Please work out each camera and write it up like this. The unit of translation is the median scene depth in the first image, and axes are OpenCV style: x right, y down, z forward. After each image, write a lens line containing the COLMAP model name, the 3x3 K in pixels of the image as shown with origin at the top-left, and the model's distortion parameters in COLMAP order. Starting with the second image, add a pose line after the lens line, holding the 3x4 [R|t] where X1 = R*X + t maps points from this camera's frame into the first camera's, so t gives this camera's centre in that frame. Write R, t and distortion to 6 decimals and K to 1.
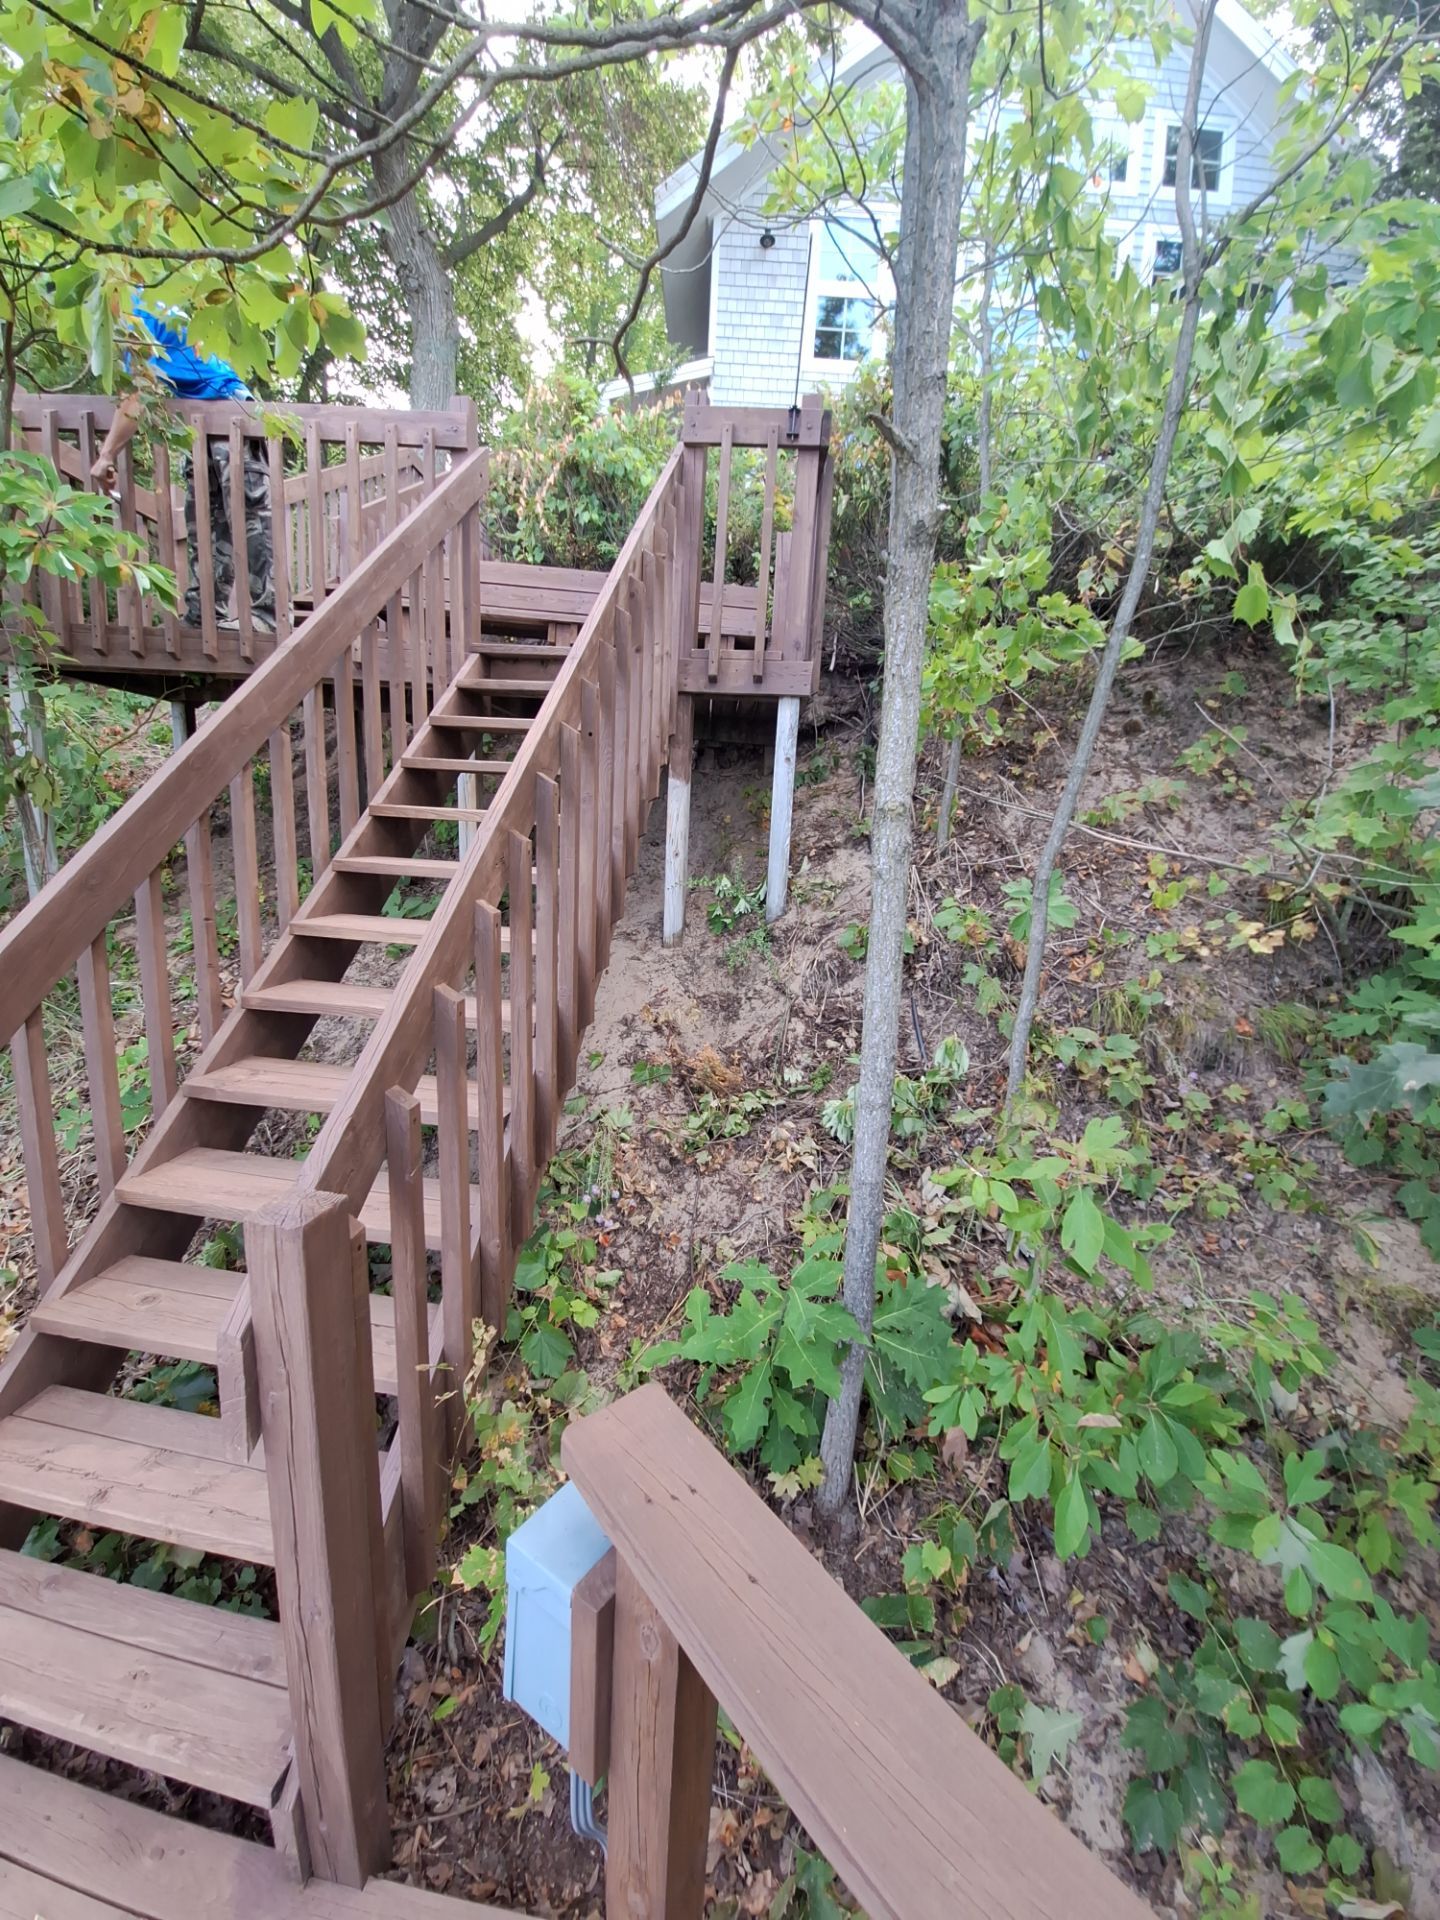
lens RADIAL K [[759.3, 0, 720.0], [0, 759.3, 960.0], [0, 0, 1]] dist [0.002427, -0.011660]
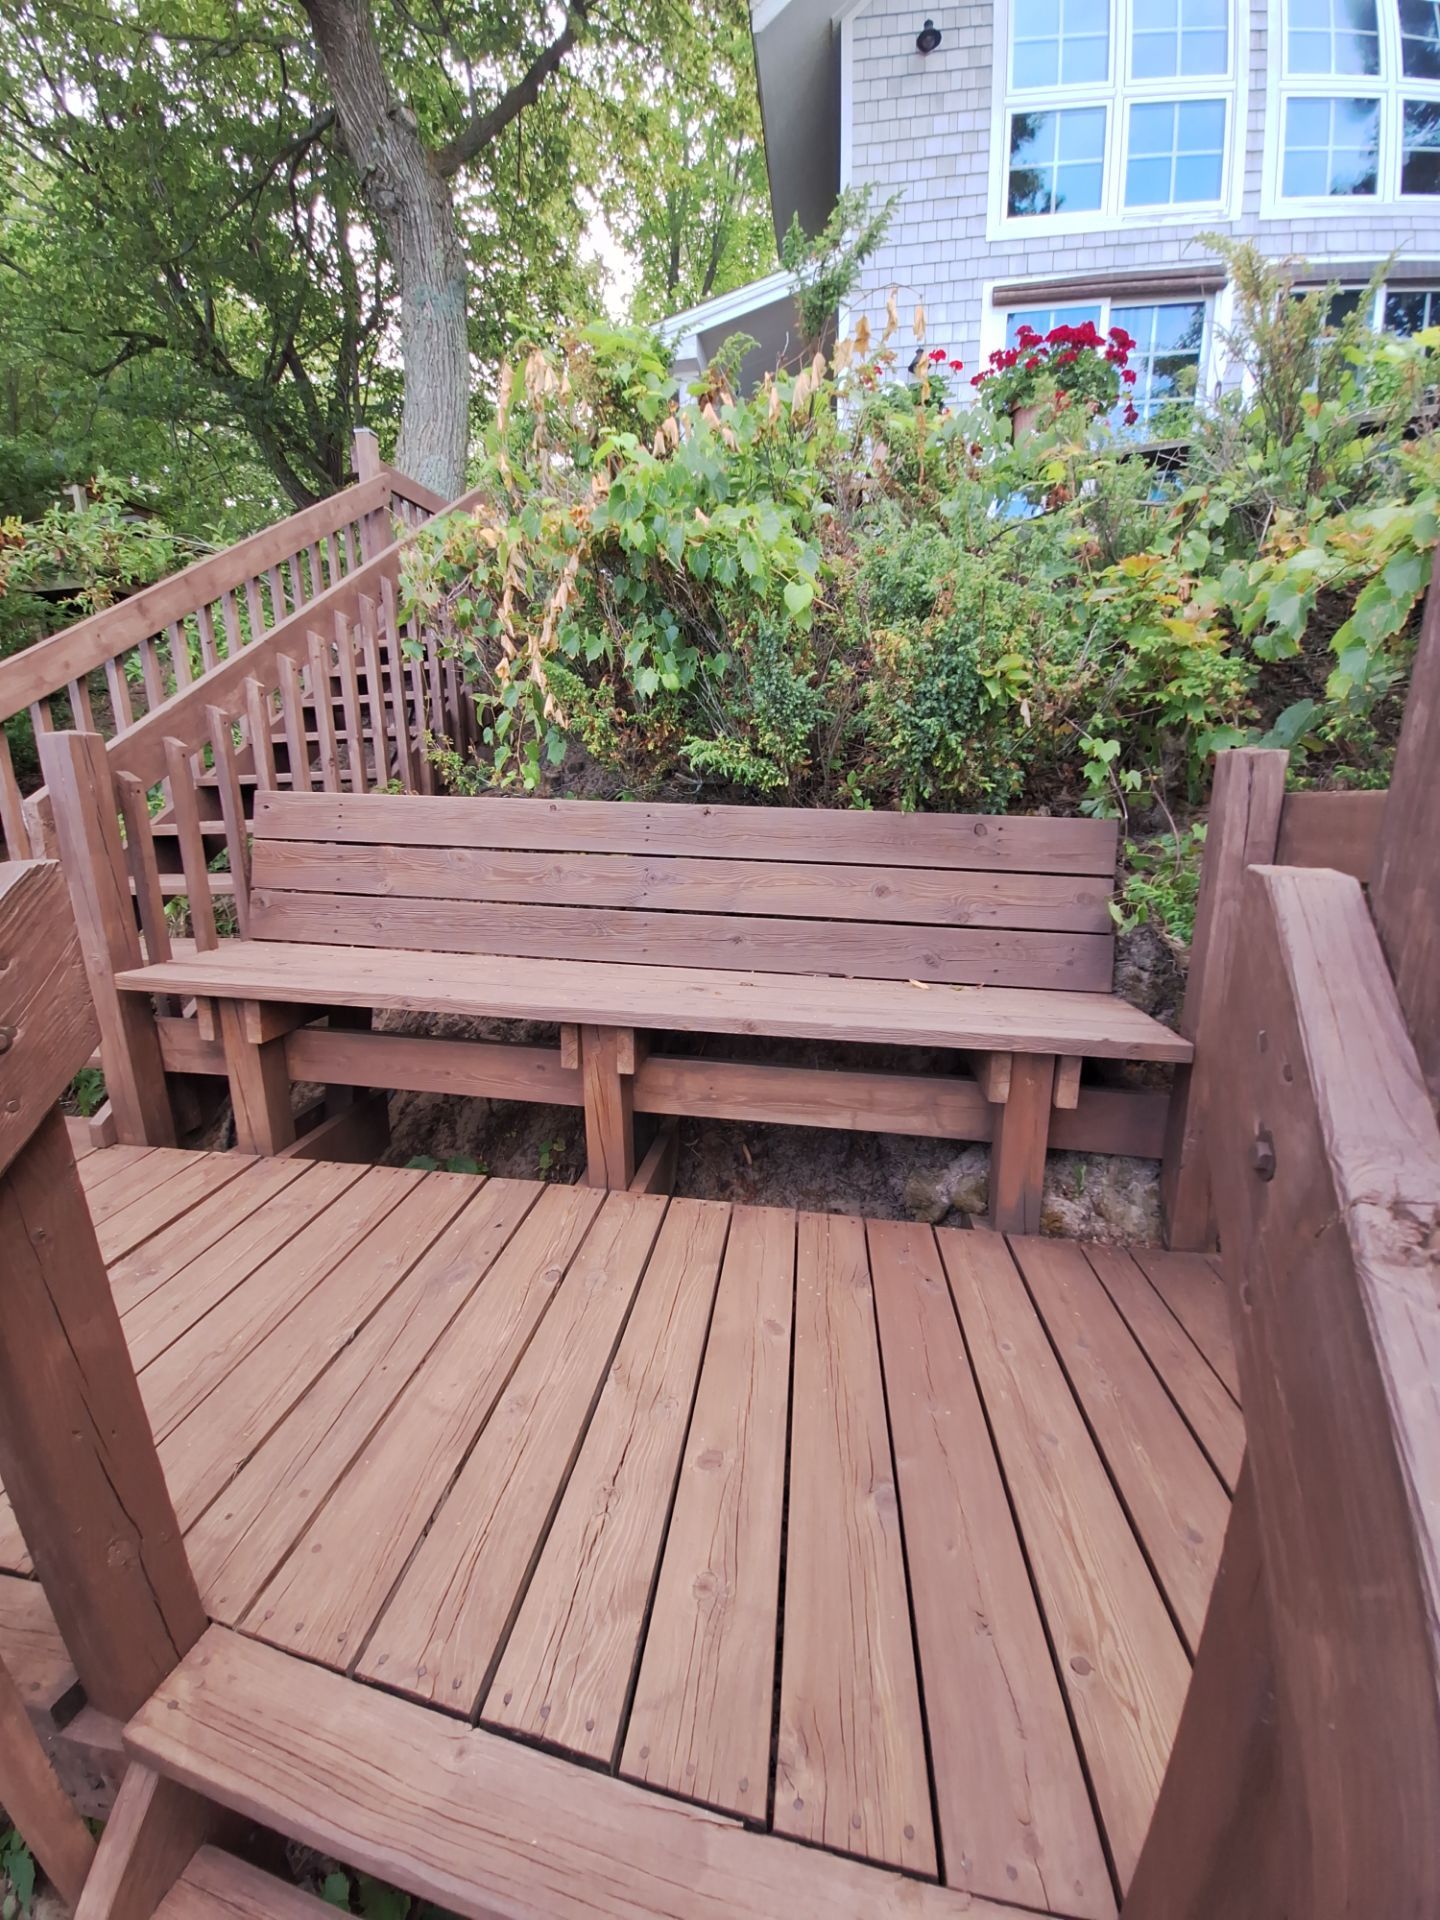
lens RADIAL K [[759.3, 0, 720.0], [0, 759.3, 960.0], [0, 0, 1]] dist [0.002427, -0.011660]
pose [[0.987516, -0.033493, -0.153914, -0.049014], [0.044954, 0.996420, 0.071594, -0.281976], [0.150965, -0.077619, 0.985487, 0.360509]]
